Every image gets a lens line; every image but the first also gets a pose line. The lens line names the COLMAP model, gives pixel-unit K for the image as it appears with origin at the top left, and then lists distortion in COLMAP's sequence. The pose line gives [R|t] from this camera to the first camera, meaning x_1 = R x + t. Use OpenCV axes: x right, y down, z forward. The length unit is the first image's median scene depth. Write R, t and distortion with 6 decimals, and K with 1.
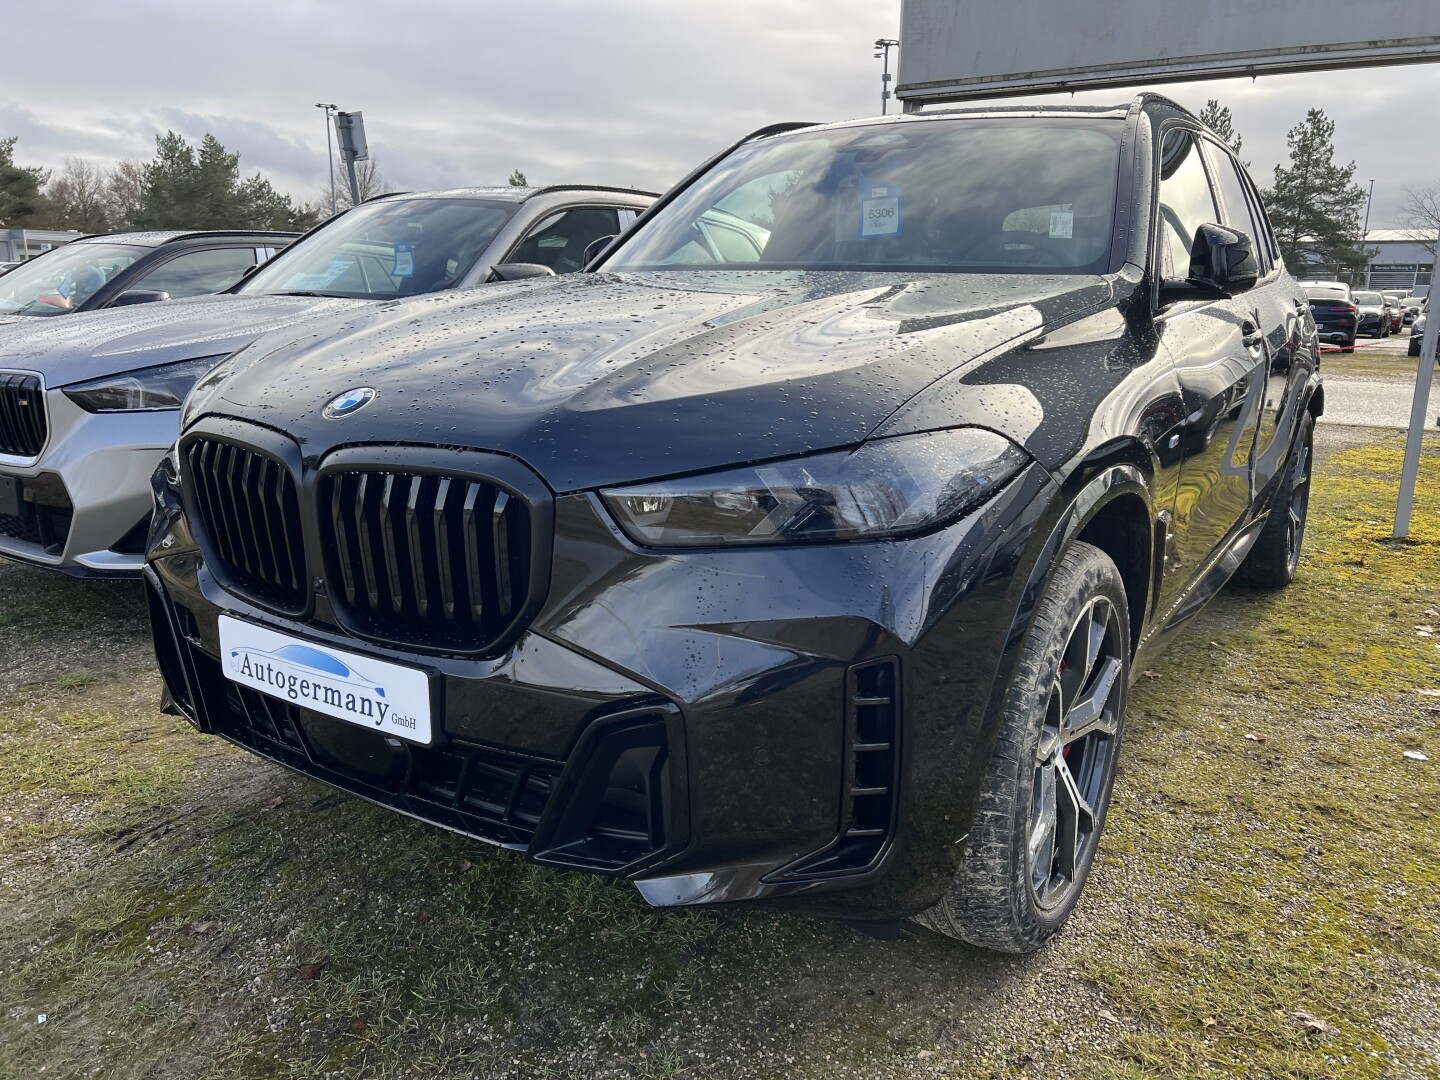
lens RADIAL K [[1078.4, 0, 725.7], [0, 1078.4, 536.8], [0, 0, 1]] dist [0.062063, -0.067951]
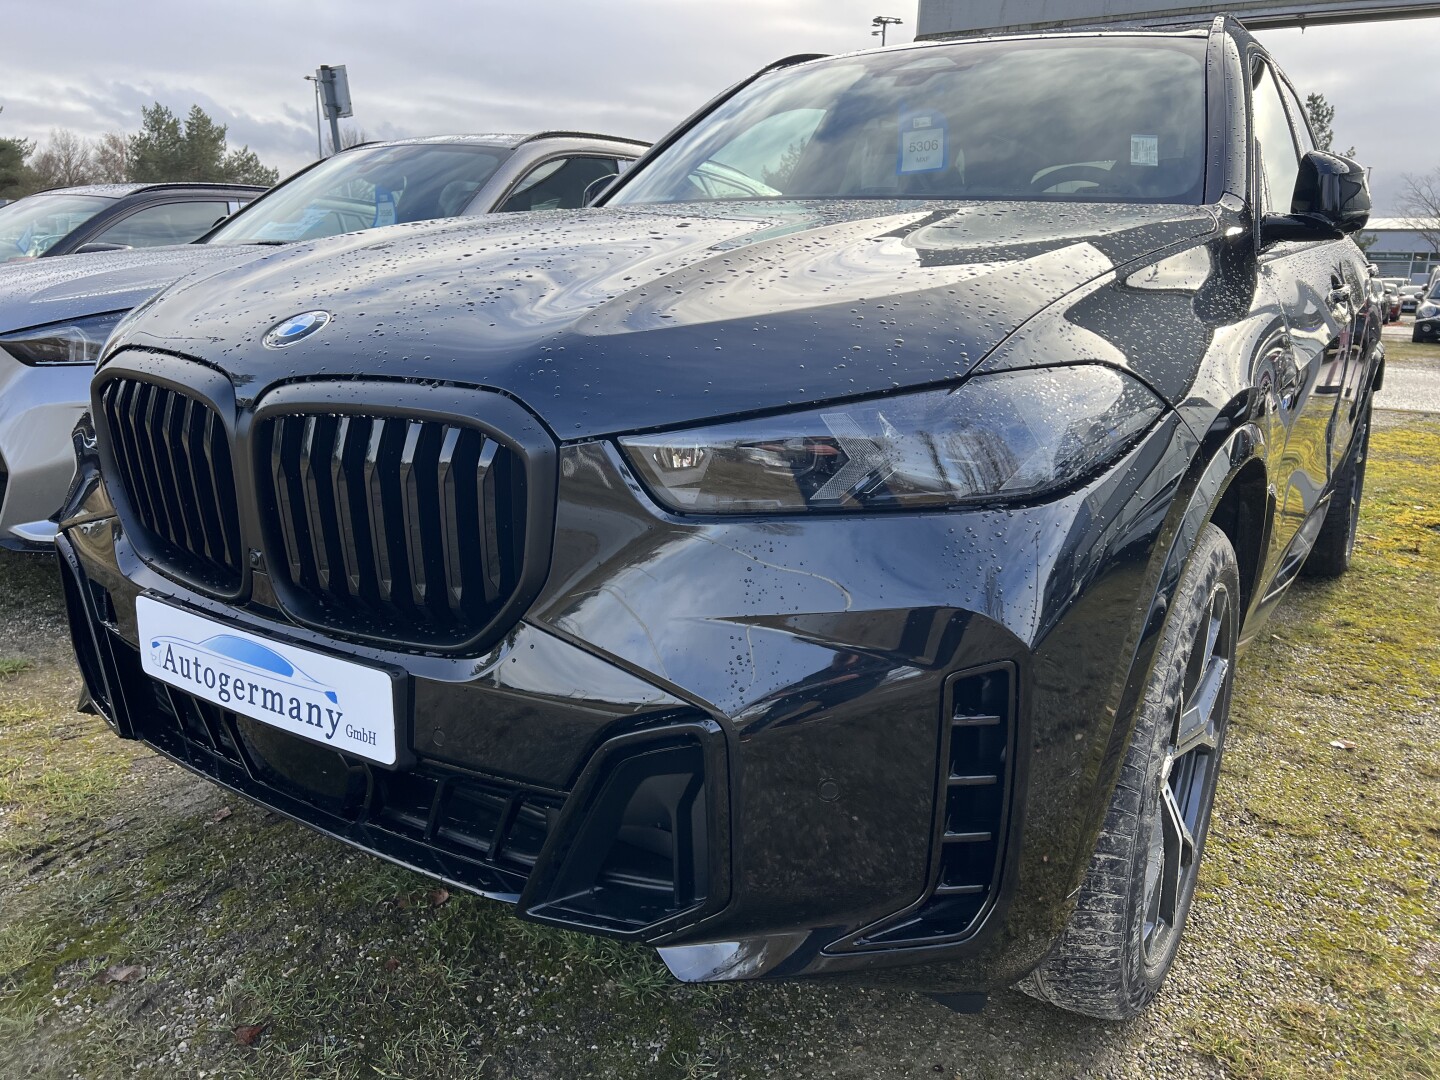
lens RADIAL K [[1081.1, 0, 720.7], [0, 1081.1, 529.9], [0, 0, 1]] dist [0.047673, -0.046380]
pose [[0.999924, 0.010579, 0.006308, -0.037130], [-0.010637, 0.999901, 0.009264, 0.010584], [-0.006209, -0.009330, 0.999937, 0.182156]]
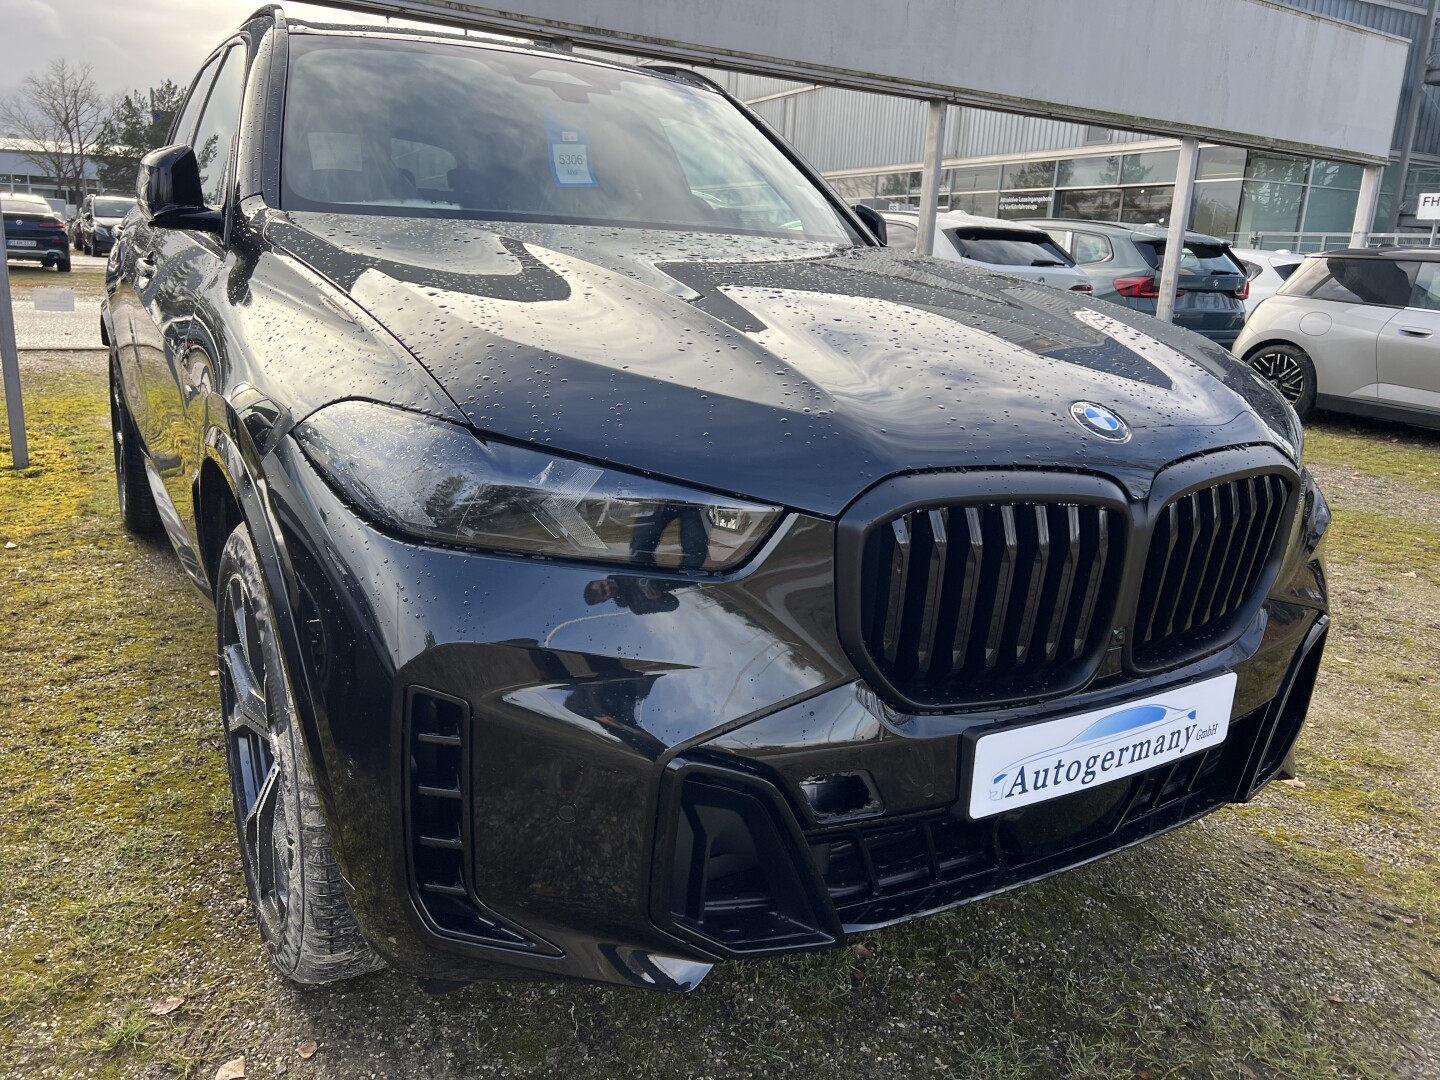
lens RADIAL K [[1096.7, 0, 720.0], [0, 1096.7, 540.0], [0, 0, 1]] dist [0.055221, -0.064656]
pose [[0.419487, -0.226406, 0.879074, -1.108969], [0.158766, 0.971770, 0.174518, -0.204737], [-0.893770, 0.066359, 0.443590, 0.786814]]
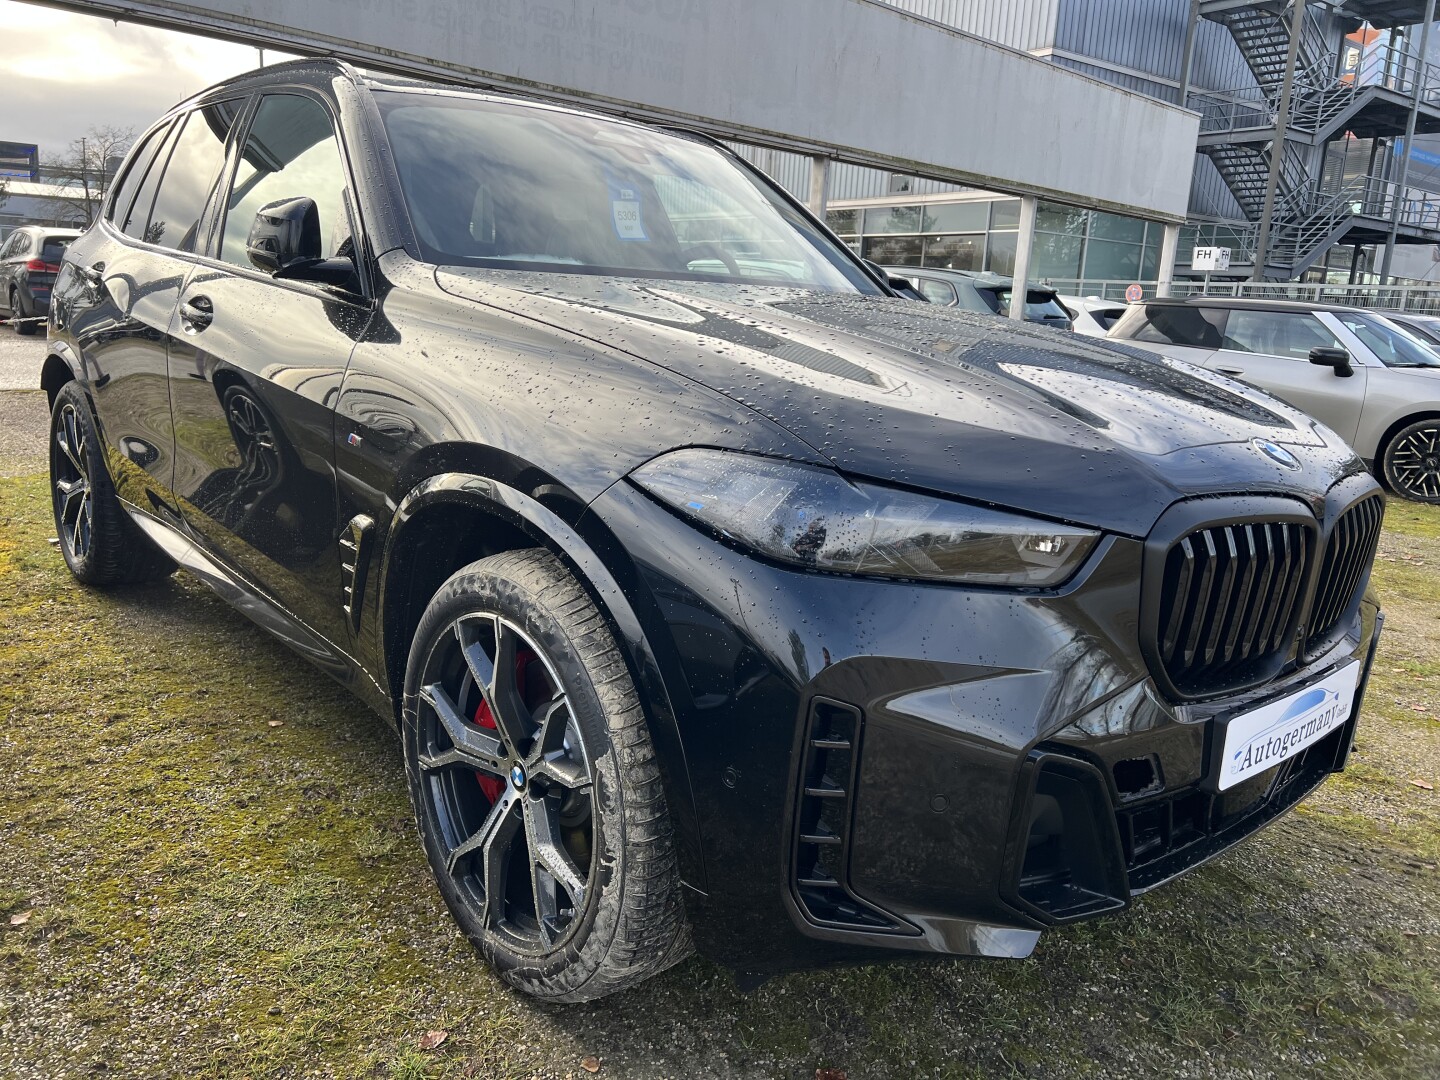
lens RADIAL K [[1101.0, 0, 718.5], [0, 1101.0, 524.9], [0, 0, 1]] dist [0.049397, -0.057092]
pose [[0.249896, -0.195287, 0.948375, -1.318234], [0.159358, 0.974389, 0.158653, -0.274068], [-0.955069, 0.111484, 0.274616, 1.083433]]
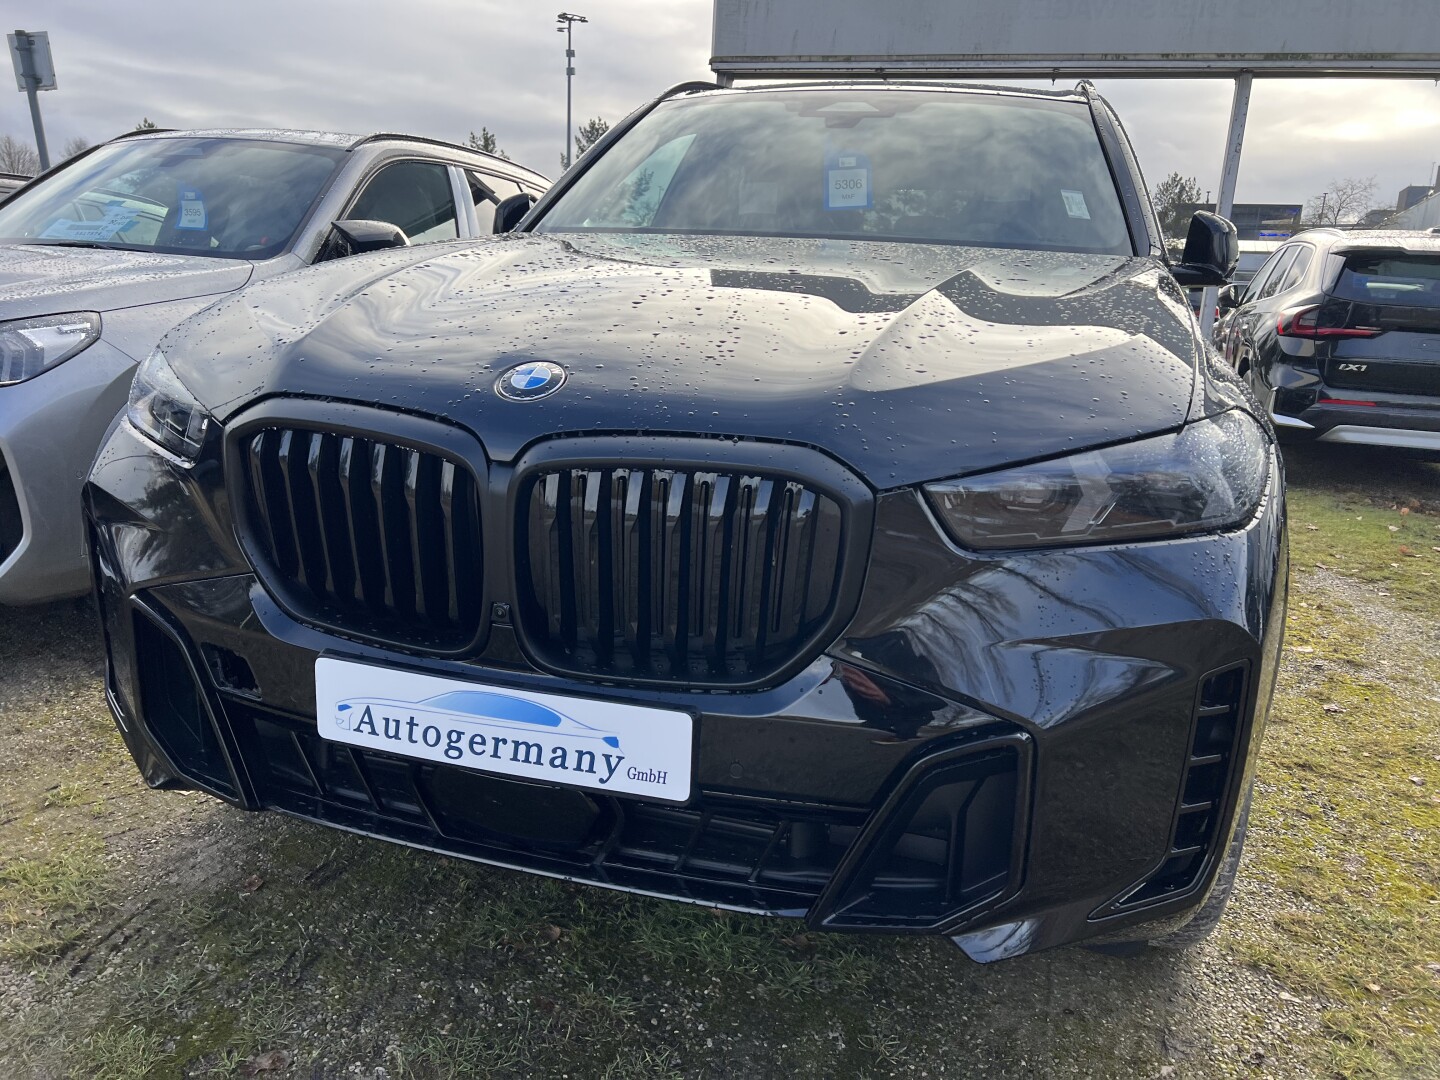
lens RADIAL K [[1078.6, 0, 724.3], [0, 1078.6, 545.6], [0, 0, 1]] dist [0.077459, -0.090270]
pose [[0.956975, -0.036960, 0.287806, -0.392134], [0.030301, 0.999161, 0.027558, -0.018518], [-0.288583, -0.017651, 0.957292, 0.179337]]
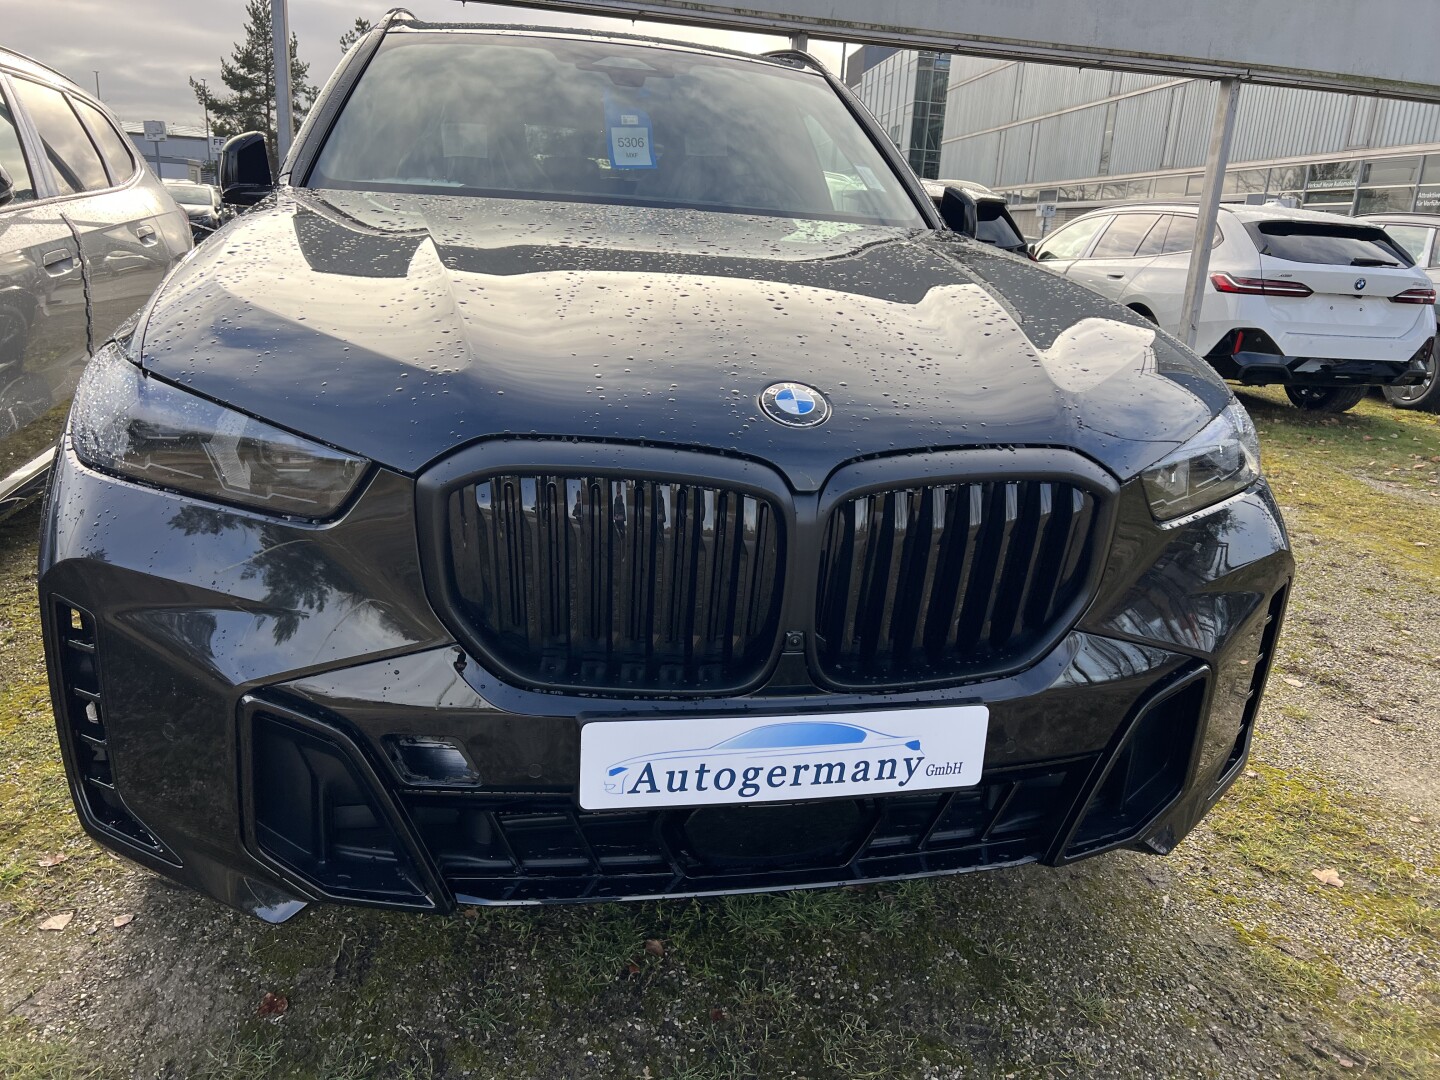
lens RADIAL K [[1086.3, 0, 718.9], [0, 1086.3, 523.7], [0, 0, 1]] dist [0.069577, -0.078979]
pose [[0.695106, -0.163037, 0.700176, -0.835023], [0.110972, 0.986605, 0.119564, -0.122071], [-0.710290, -0.005409, 0.703888, 0.434341]]
